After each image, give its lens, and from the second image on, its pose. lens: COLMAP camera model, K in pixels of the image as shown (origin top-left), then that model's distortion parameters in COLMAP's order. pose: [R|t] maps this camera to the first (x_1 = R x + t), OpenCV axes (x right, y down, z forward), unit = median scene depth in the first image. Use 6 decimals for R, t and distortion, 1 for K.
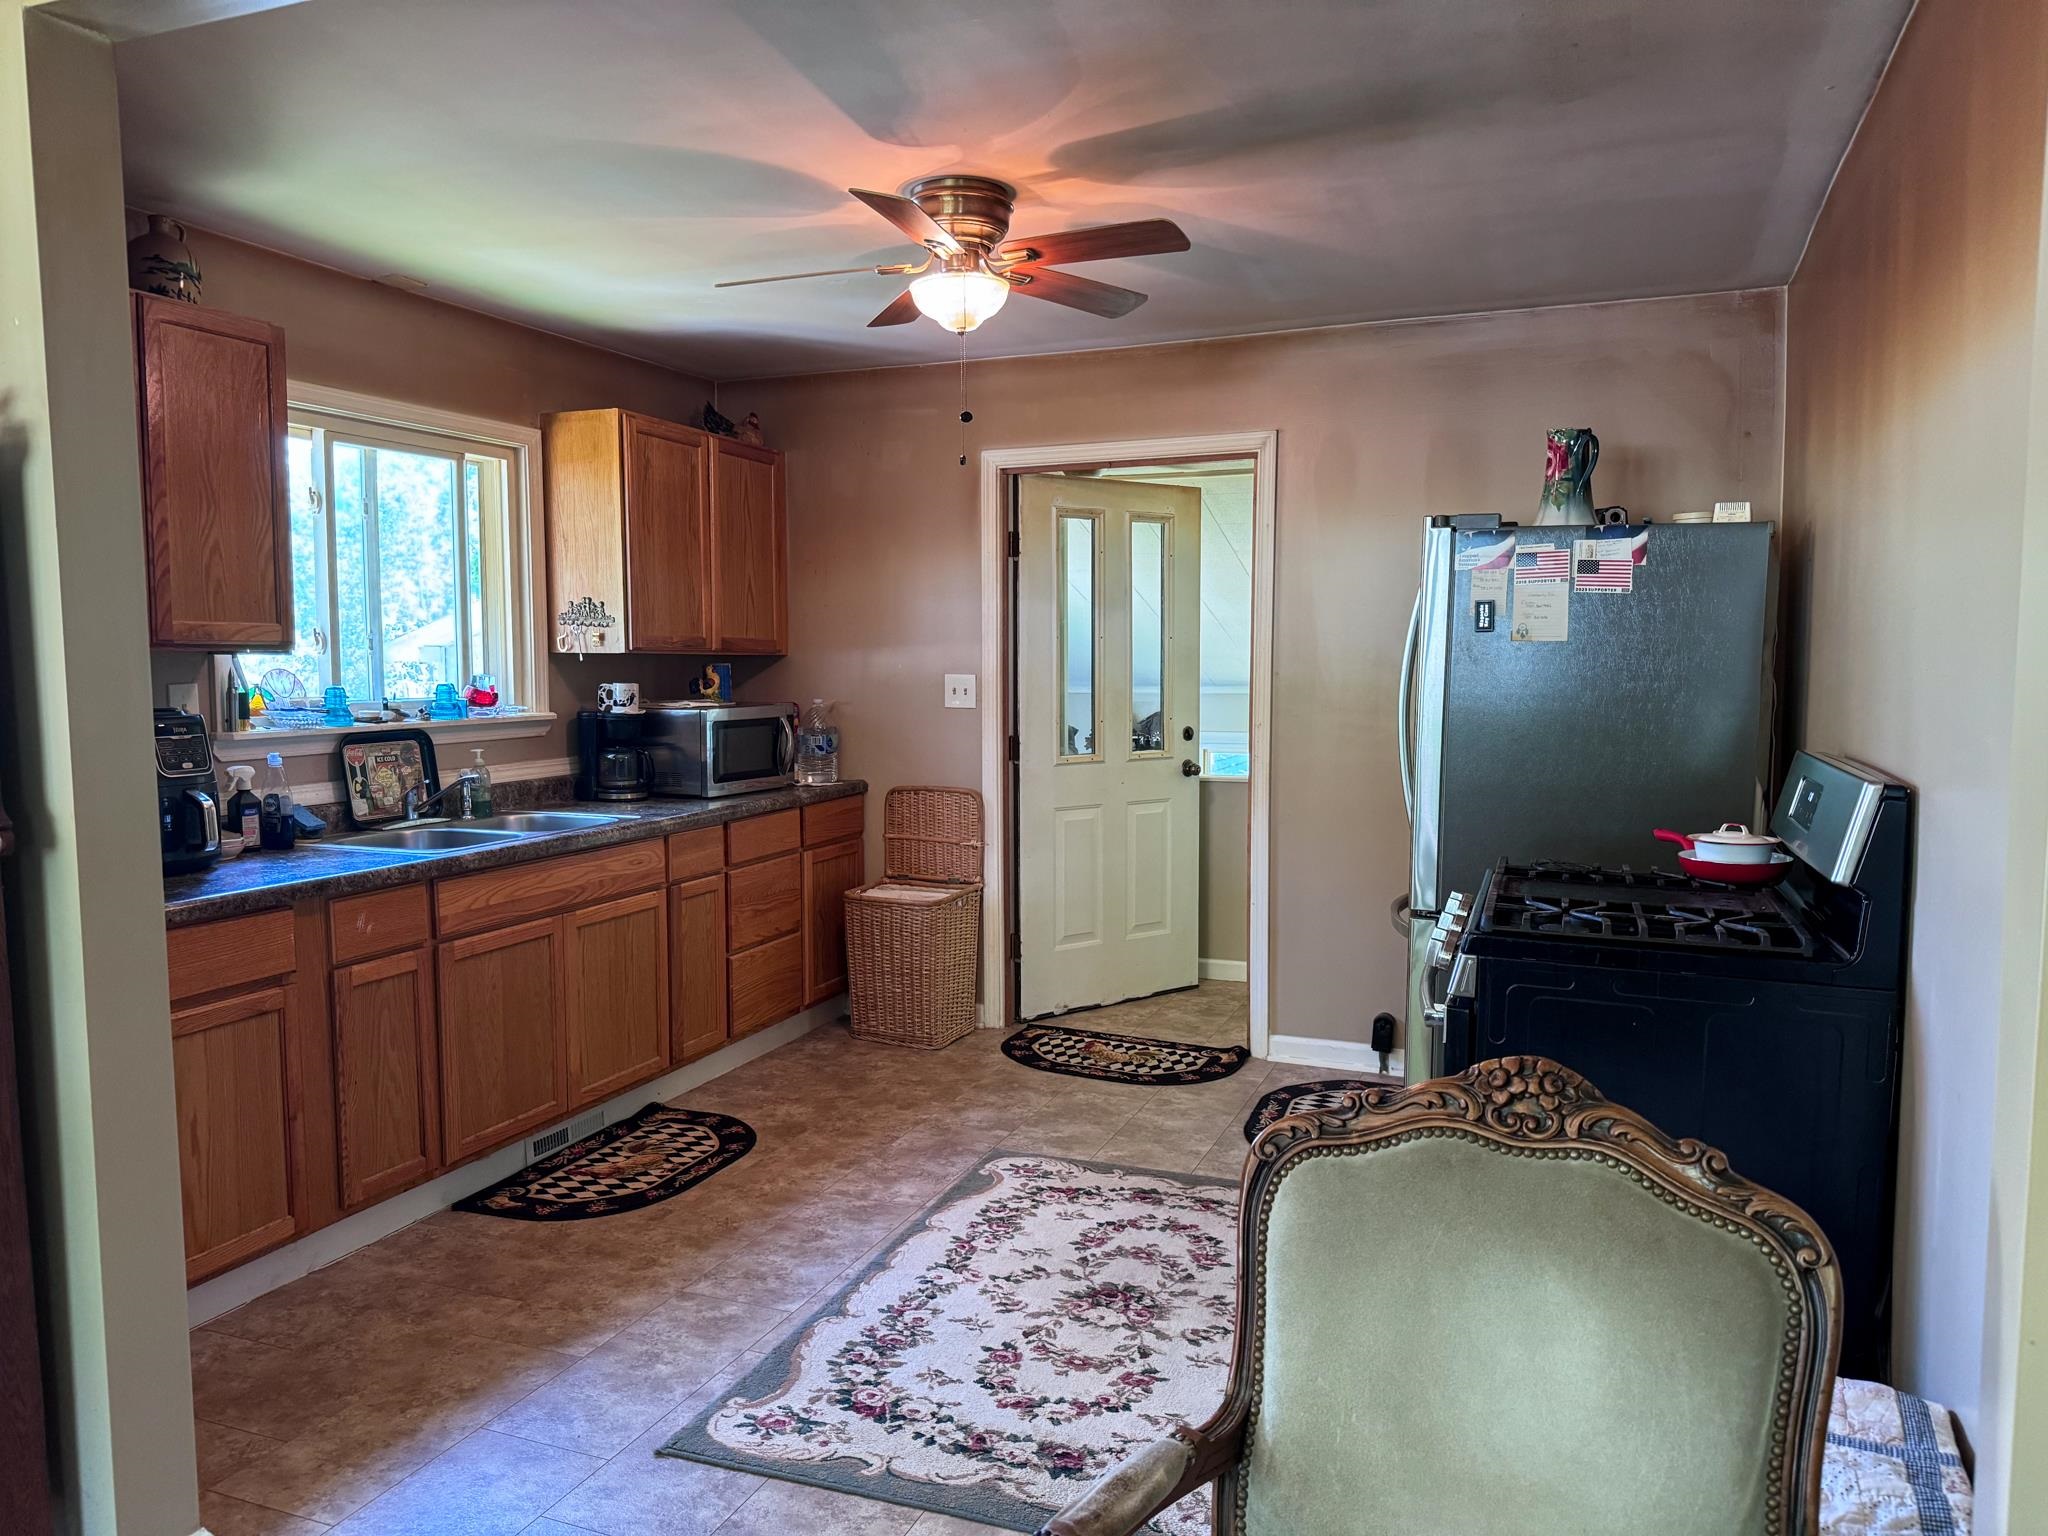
lens RADIAL K [[1441.6, 0, 1028.2], [0, 1441.6, 776.0], [0, 0, 1]] dist [0.050048, -0.066485]
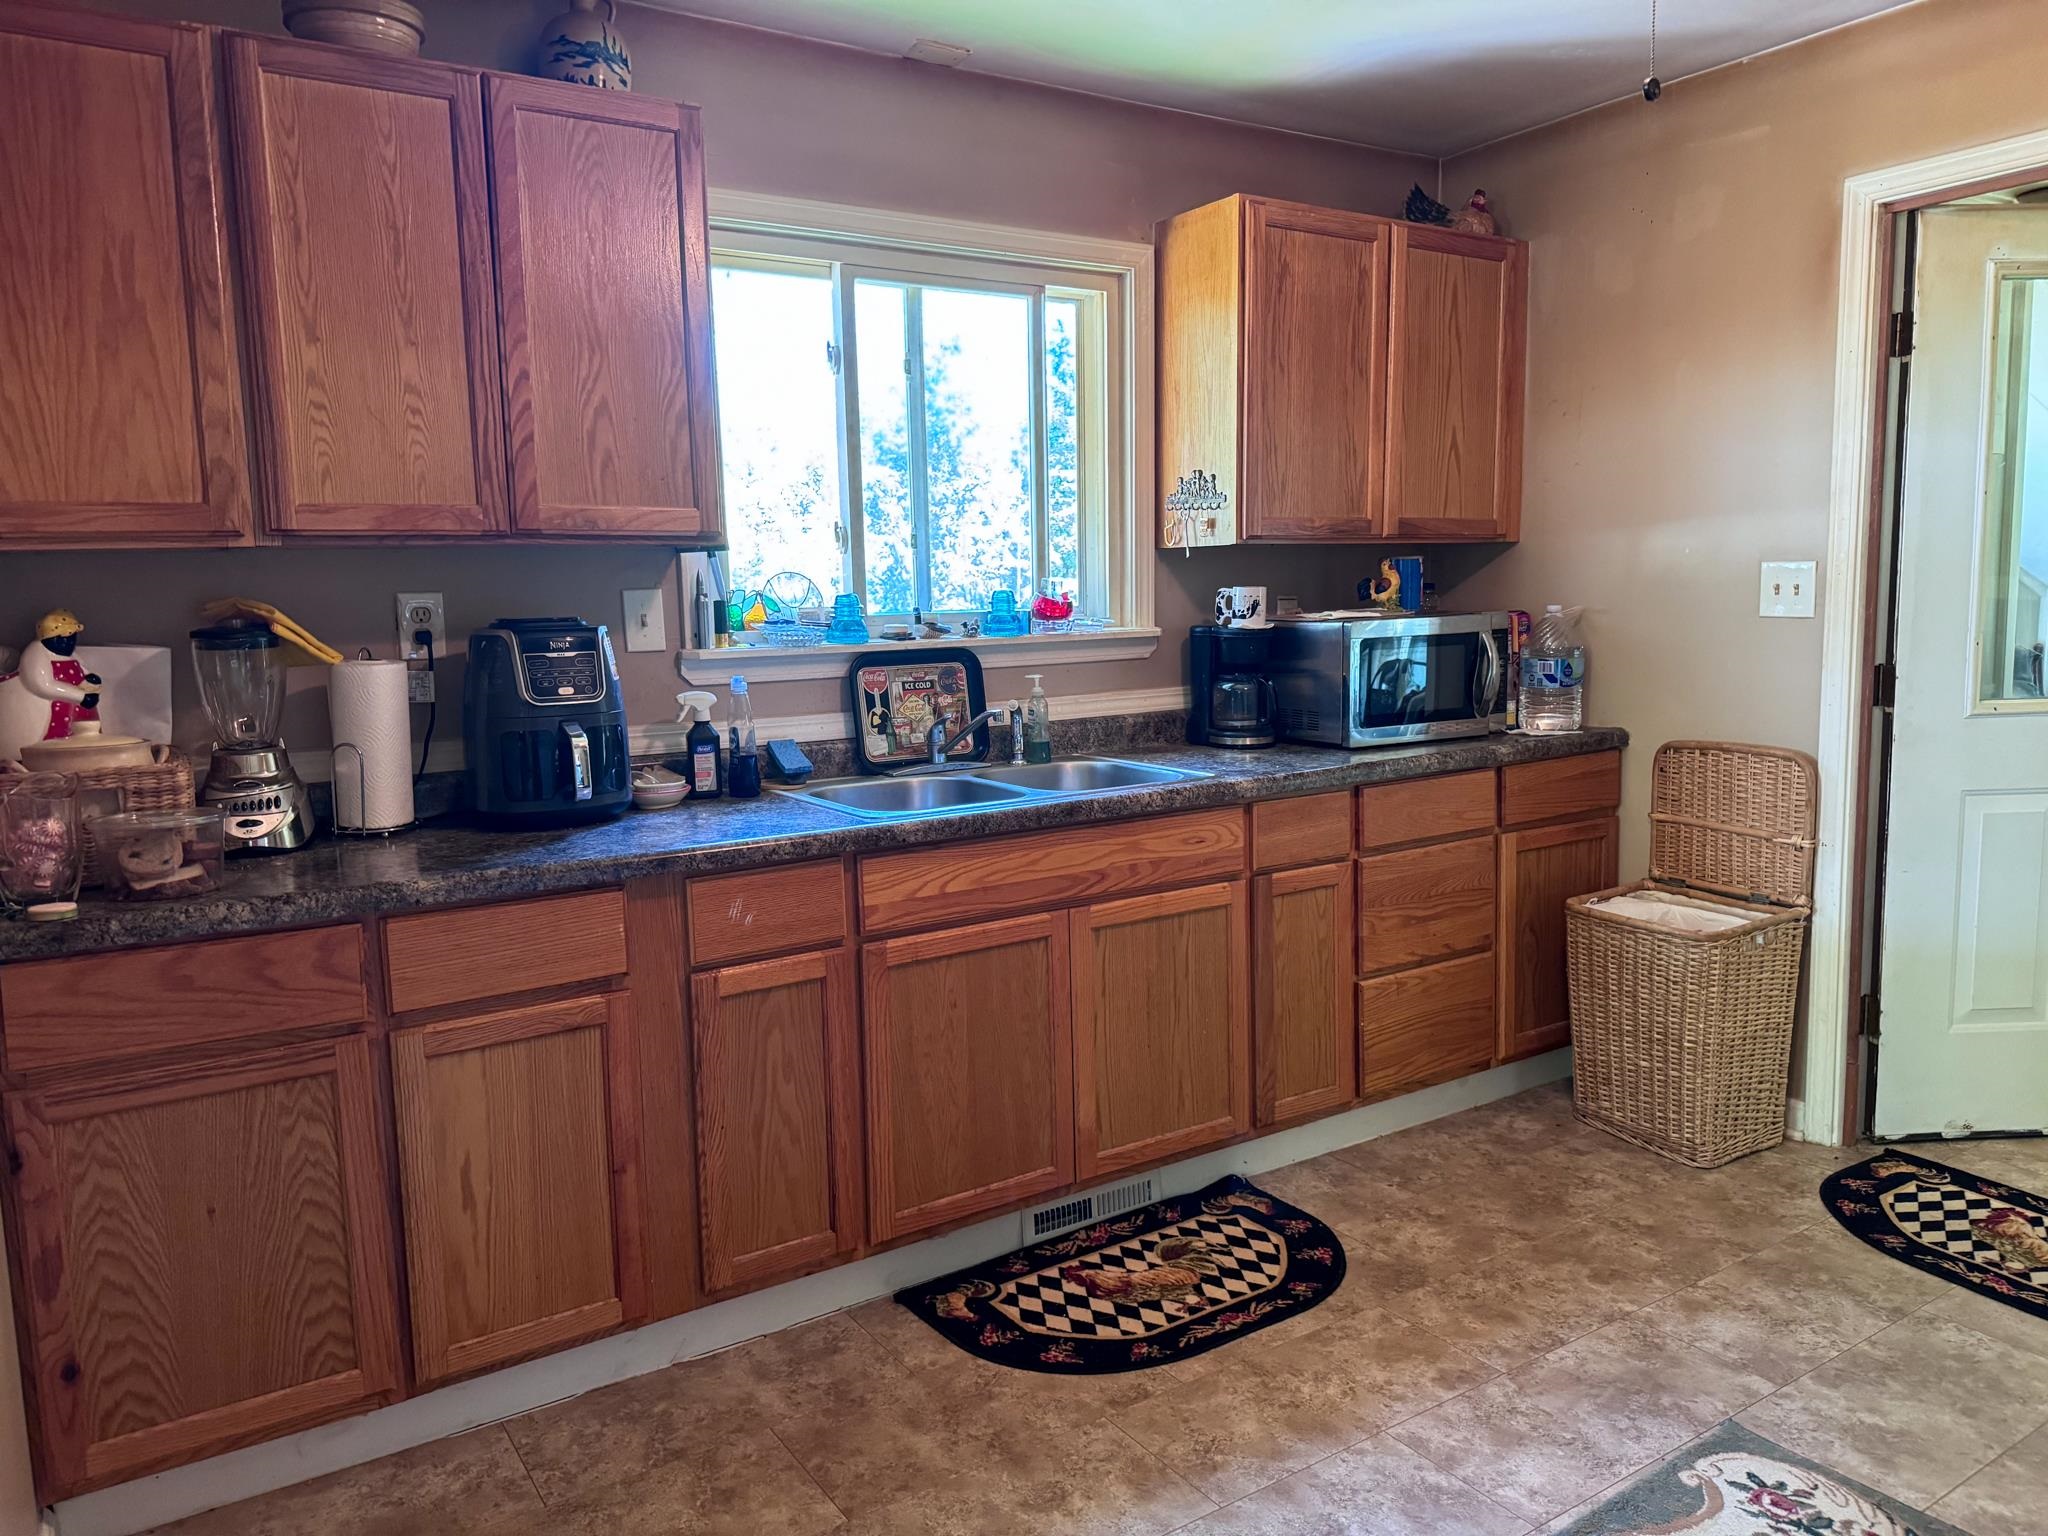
lens RADIAL K [[1454.8, 0, 1031.5], [0, 1454.8, 762.6], [0, 0, 1]] dist [0.103474, -0.142121]
pose [[0.821070, 0.051498, -0.568499, 0.058870], [-0.026219, 0.998273, 0.052561, -0.012231], [0.570224, -0.028251, 0.821003, 0.358781]]
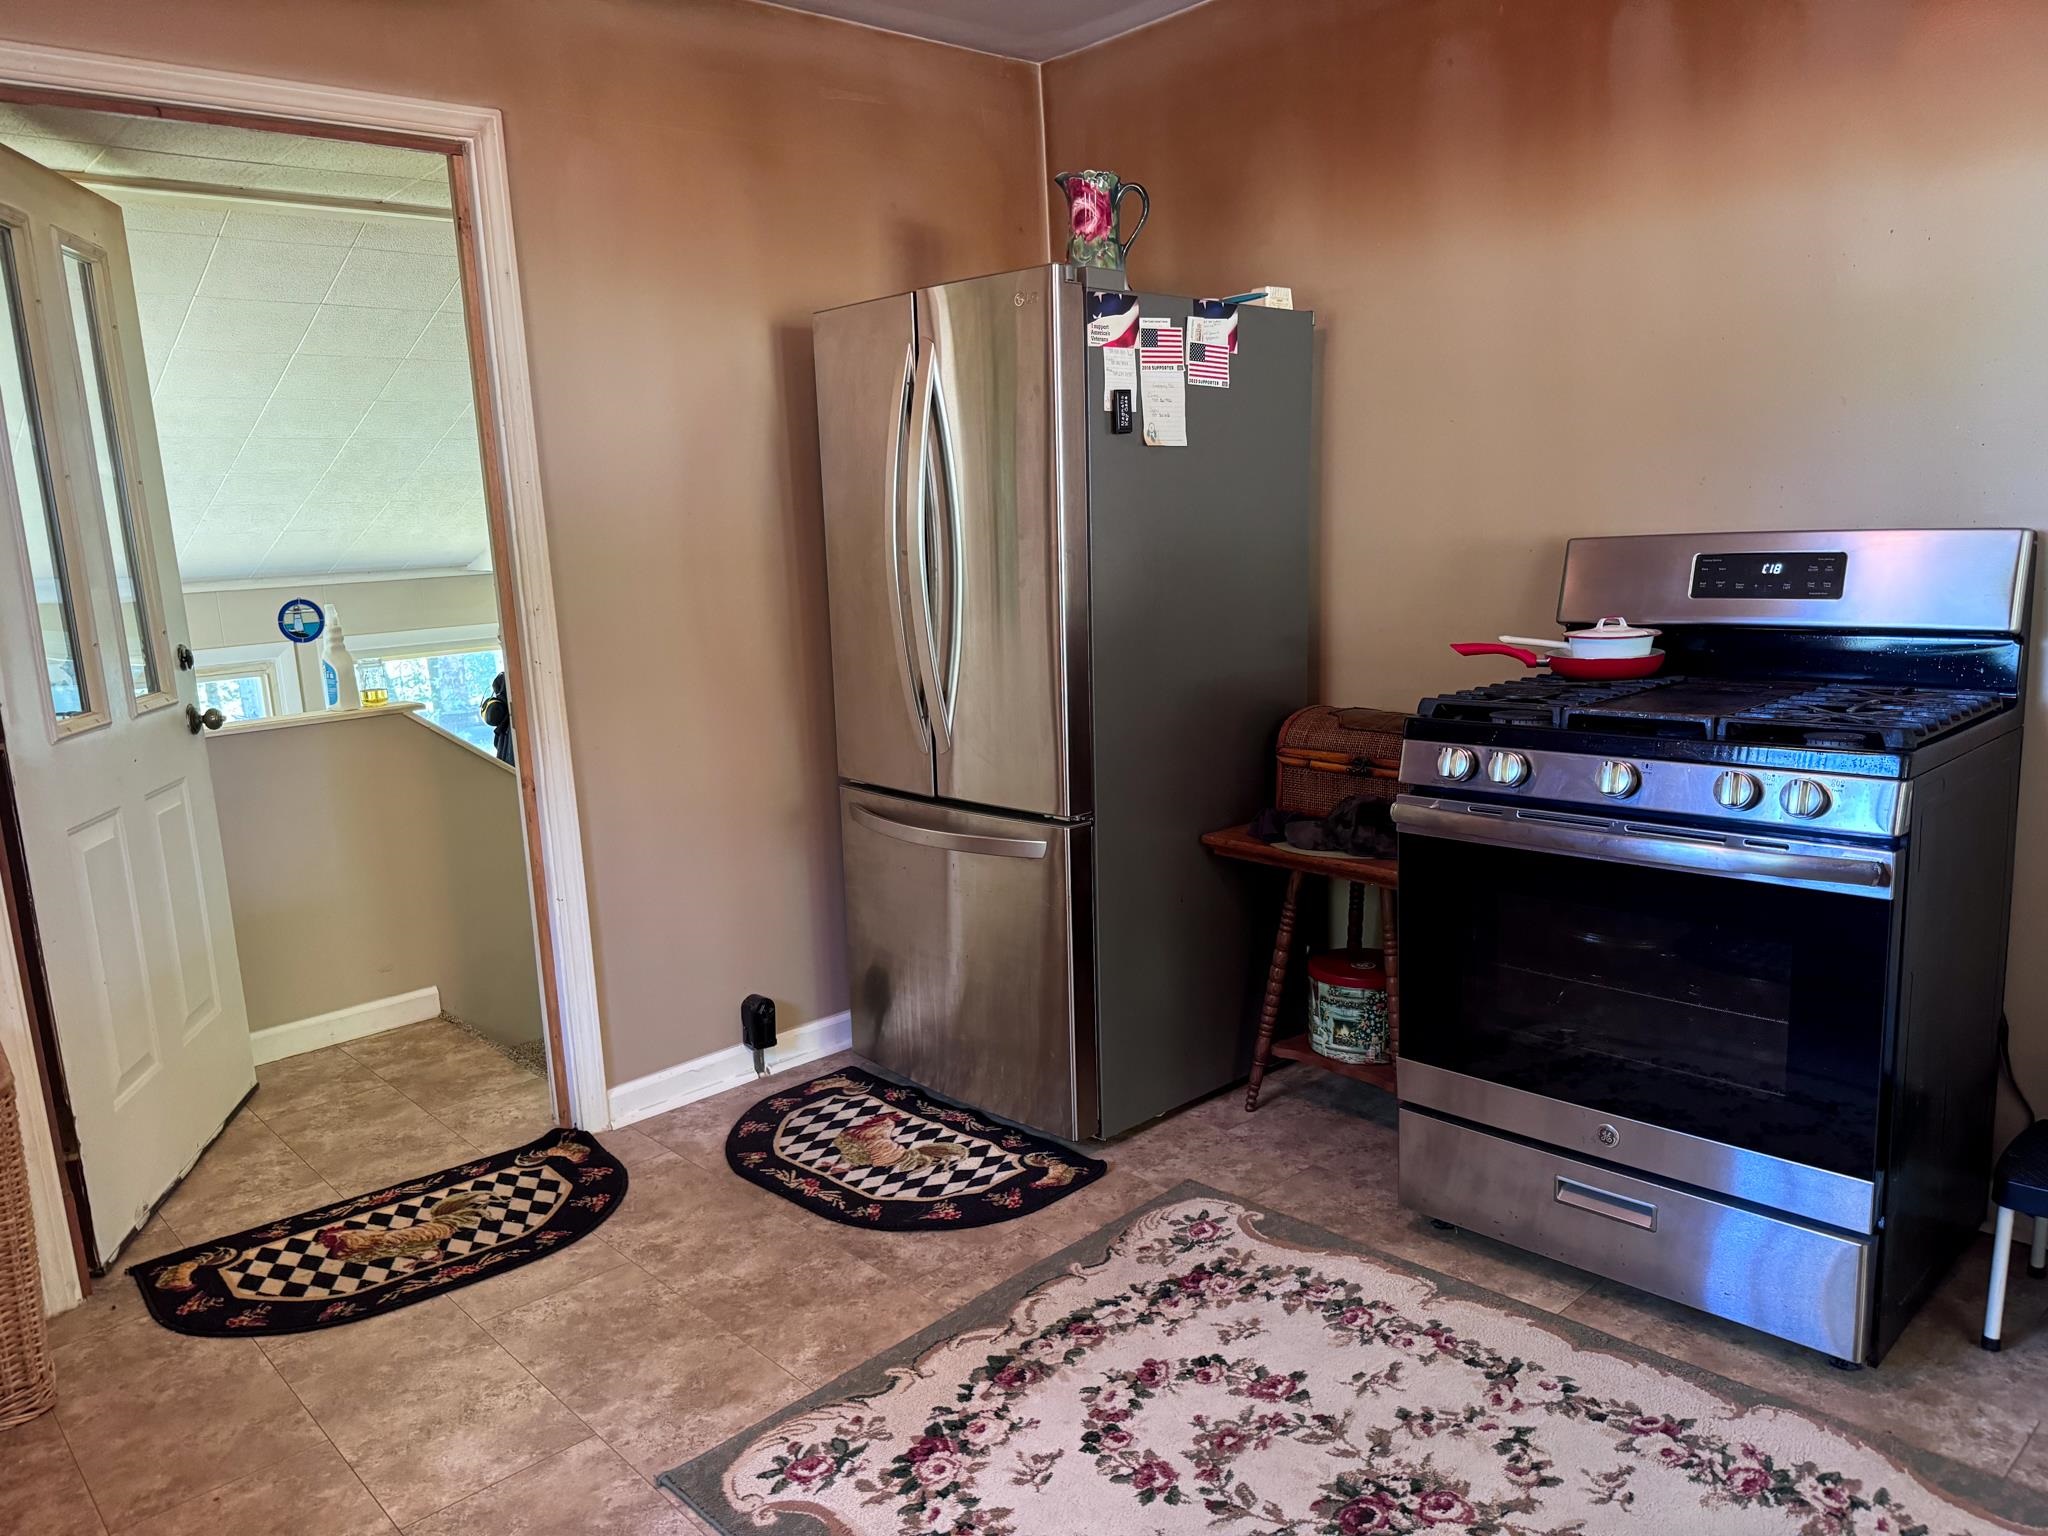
lens RADIAL K [[1441.6, 0, 1028.2], [0, 1441.6, 776.0], [0, 0, 1]] dist [0.050048, -0.066485]
pose [[0.422218, -0.182810, 0.887870, -0.333893], [0.126325, 0.981763, 0.142070, -0.030516], [-0.897649, 0.052176, 0.437611, 0.592396]]
